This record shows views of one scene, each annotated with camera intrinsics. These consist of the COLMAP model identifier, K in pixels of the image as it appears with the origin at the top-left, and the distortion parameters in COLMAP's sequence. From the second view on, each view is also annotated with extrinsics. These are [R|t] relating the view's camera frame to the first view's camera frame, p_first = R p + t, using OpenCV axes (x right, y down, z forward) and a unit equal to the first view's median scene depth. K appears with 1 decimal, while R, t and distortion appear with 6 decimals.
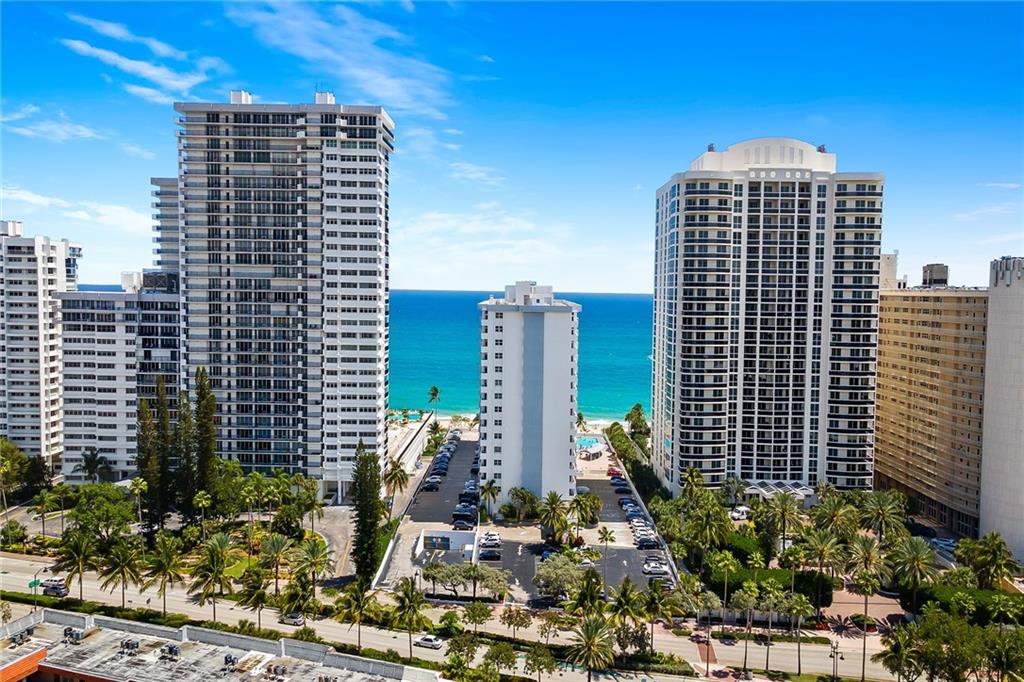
lens RADIAL K [[745.2, 0, 507.8], [0, 745.2, 317.5], [0, 0, 1]] dist [0.008977, -0.003573]
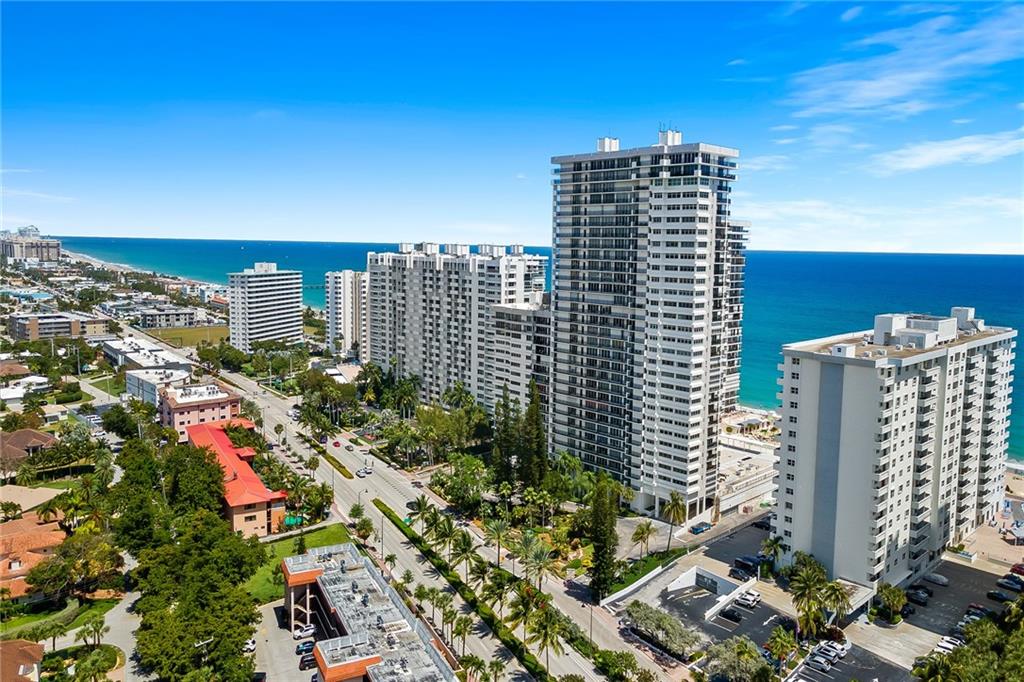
lens RADIAL K [[729.5, 0, 508.8], [0, 729.5, 305.5], [0, 0, 1]] dist [-0.000251, -0.001777]
pose [[0.690690, 0.053785, -0.721148, 0.374830], [-0.030427, 0.998509, 0.045330, -0.098073], [0.722510, -0.009367, 0.691297, 0.121861]]
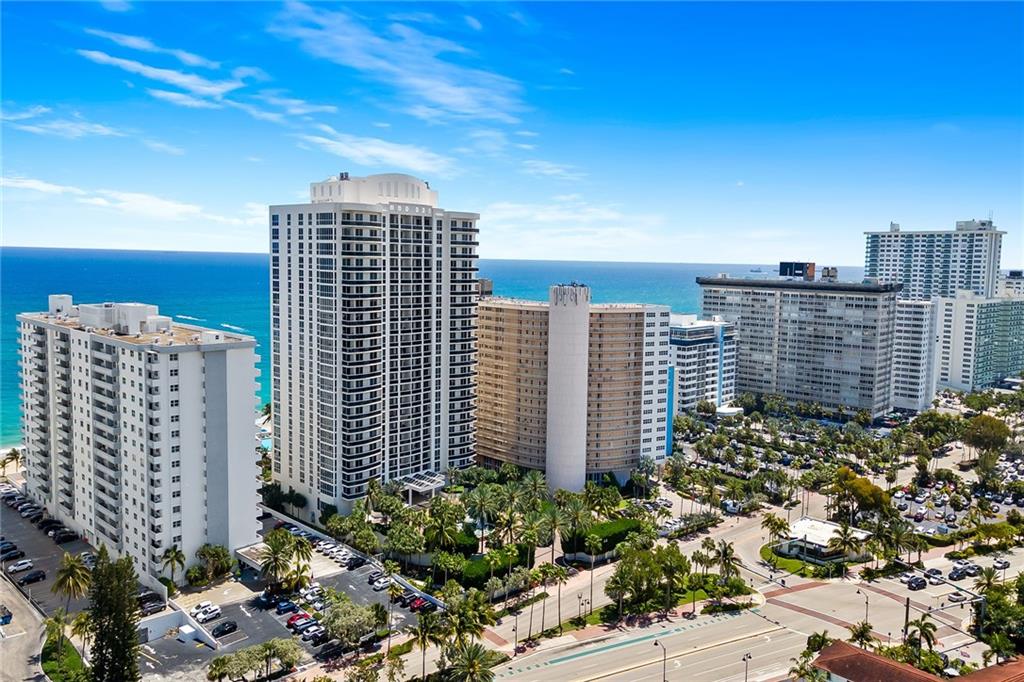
lens RADIAL K [[745.2, 0, 507.8], [0, 745.2, 317.5], [0, 0, 1]] dist [0.008977, -0.003573]
pose [[0.661202, -0.064795, 0.747404, -0.388562], [0.013250, 0.997116, 0.074722, -0.107050], [-0.750091, -0.039503, 0.660154, 0.129329]]
